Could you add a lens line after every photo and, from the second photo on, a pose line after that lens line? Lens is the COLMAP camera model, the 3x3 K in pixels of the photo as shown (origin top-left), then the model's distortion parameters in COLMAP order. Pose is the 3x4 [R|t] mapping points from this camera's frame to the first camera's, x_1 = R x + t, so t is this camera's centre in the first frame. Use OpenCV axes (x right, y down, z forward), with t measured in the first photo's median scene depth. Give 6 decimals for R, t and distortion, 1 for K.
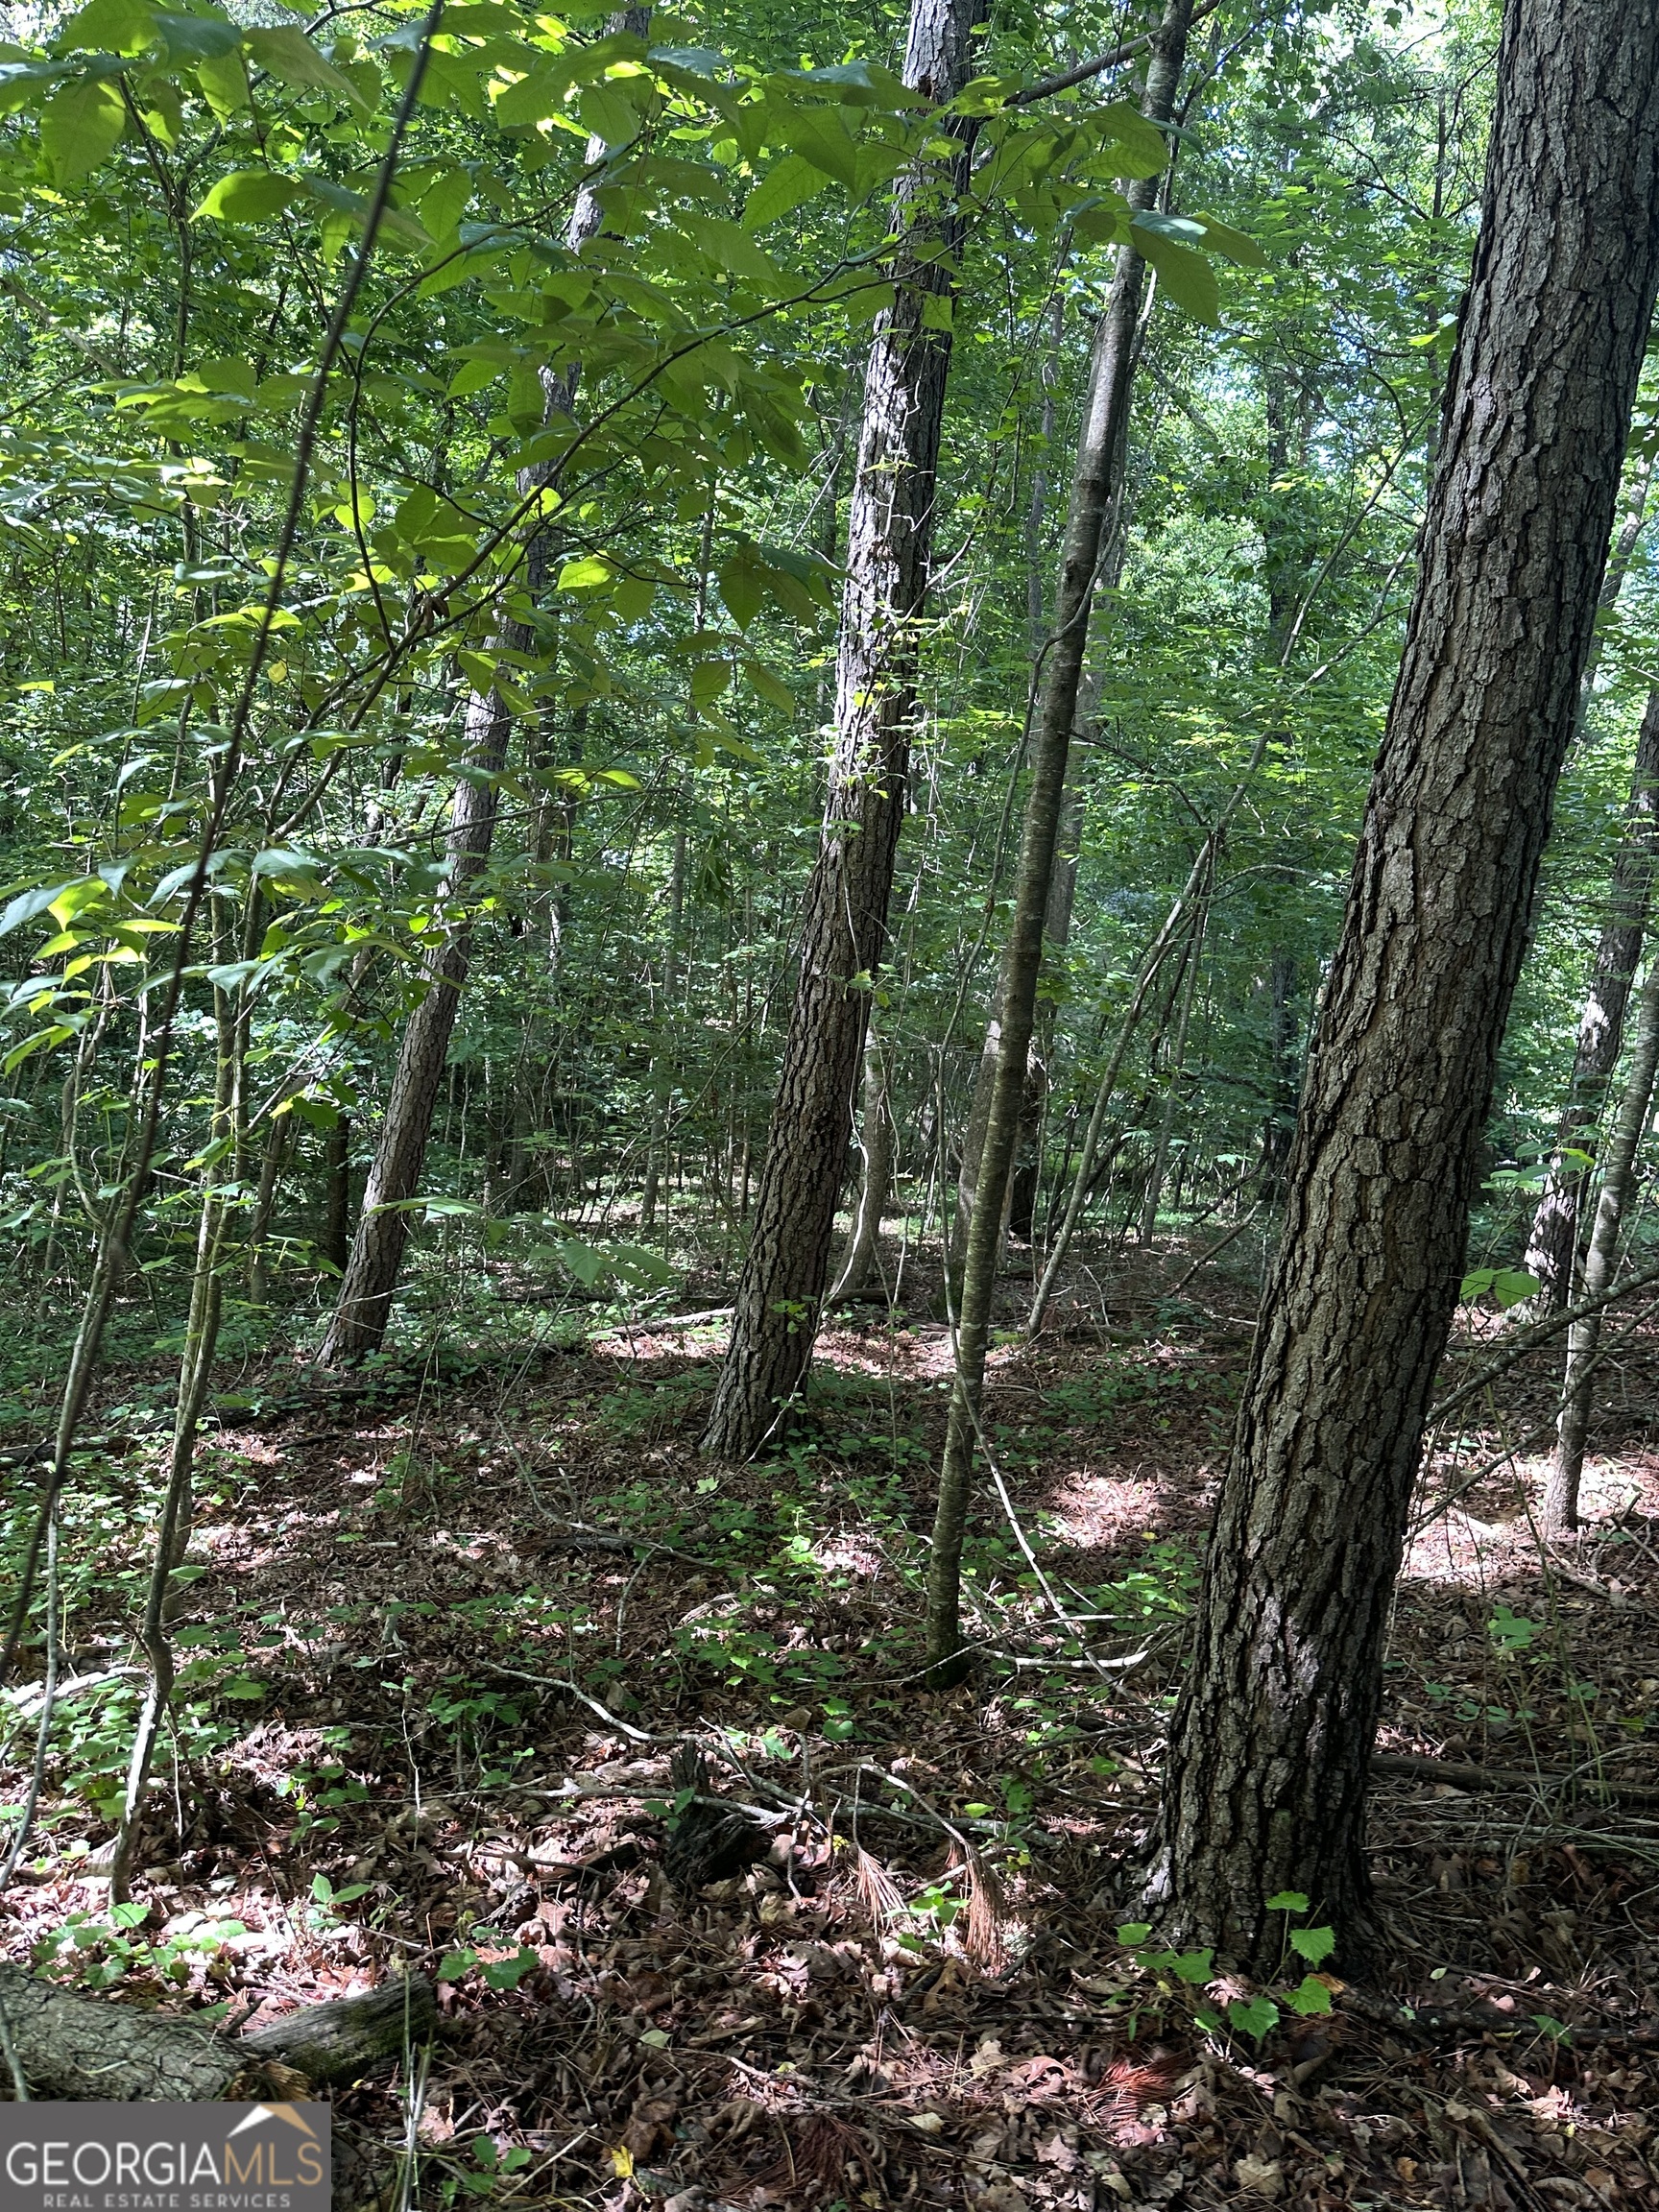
lens RADIAL K [[1575.5, 0, 825.9], [0, 1575.5, 1110.9], [0, 0, 1]] dist [0.018684, -0.023443]
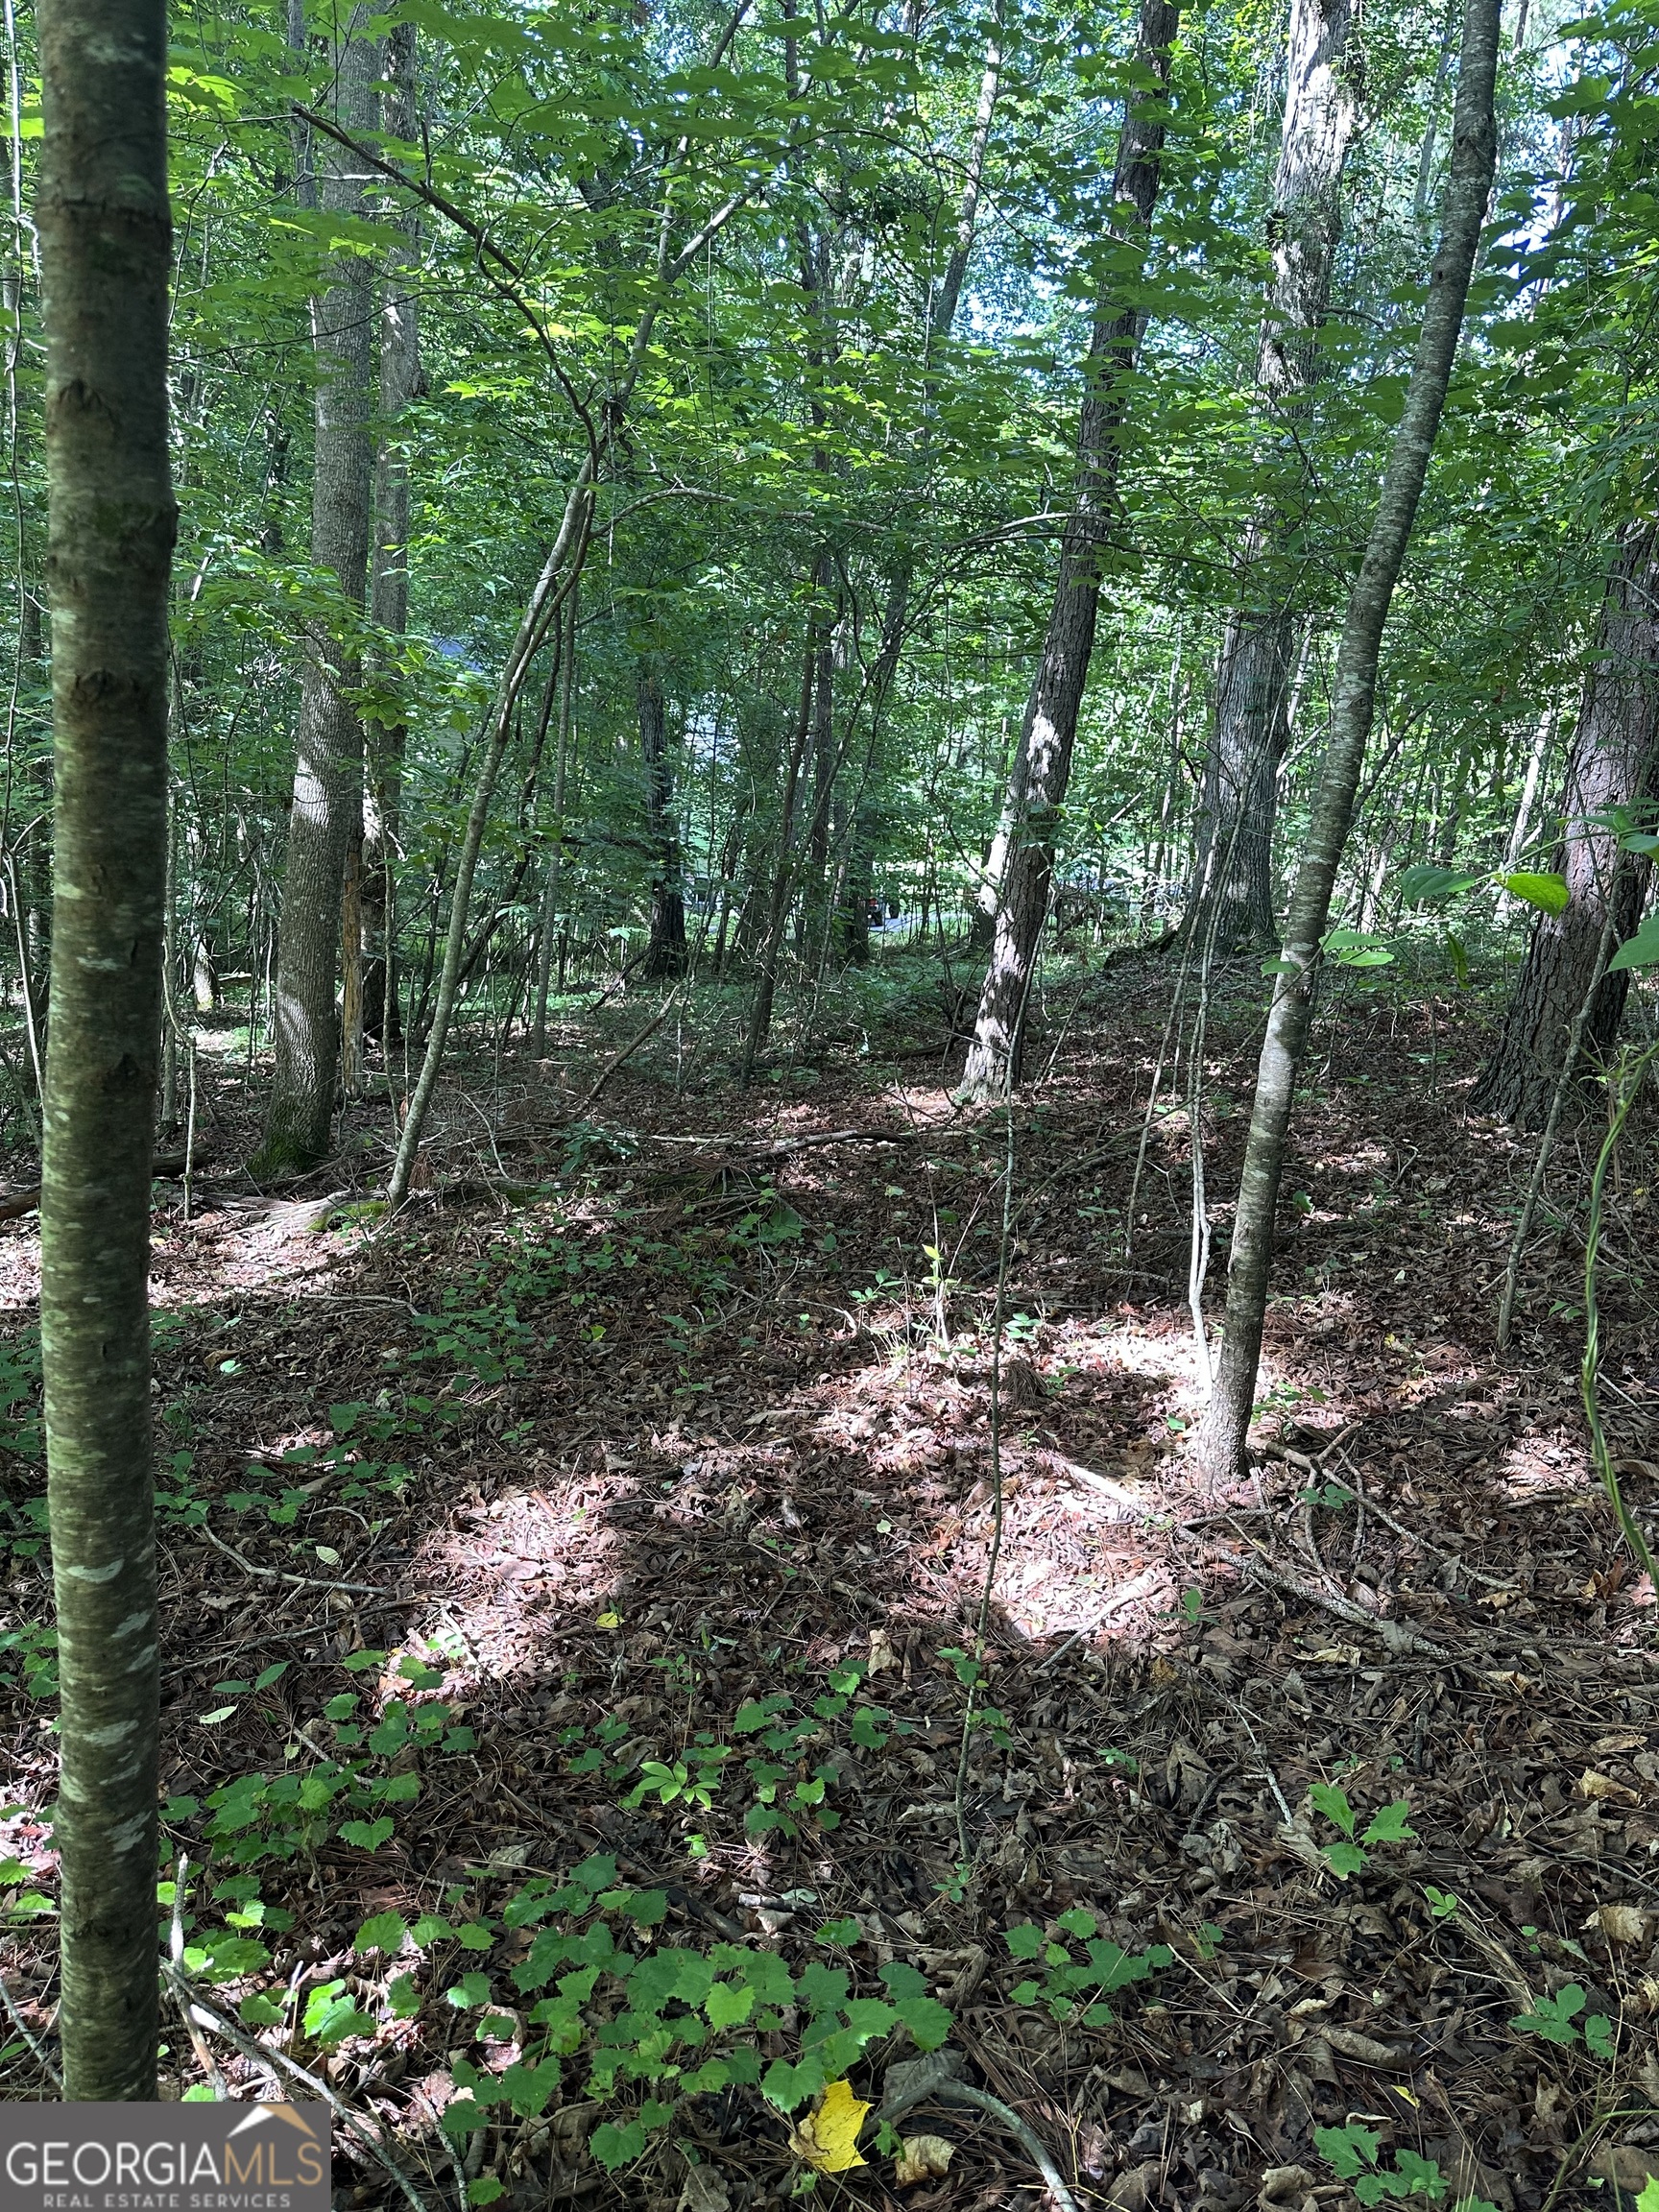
lens RADIAL K [[1575.5, 0, 826.7], [0, 1575.5, 1120.8], [0, 0, 1]] dist [0.018684, -0.023443]
pose [[0.922455, -0.110912, 0.369831, 0.045720], [0.055540, 0.986008, 0.157172, 0.004430], [-0.382089, -0.124444, 0.915709, 0.249051]]
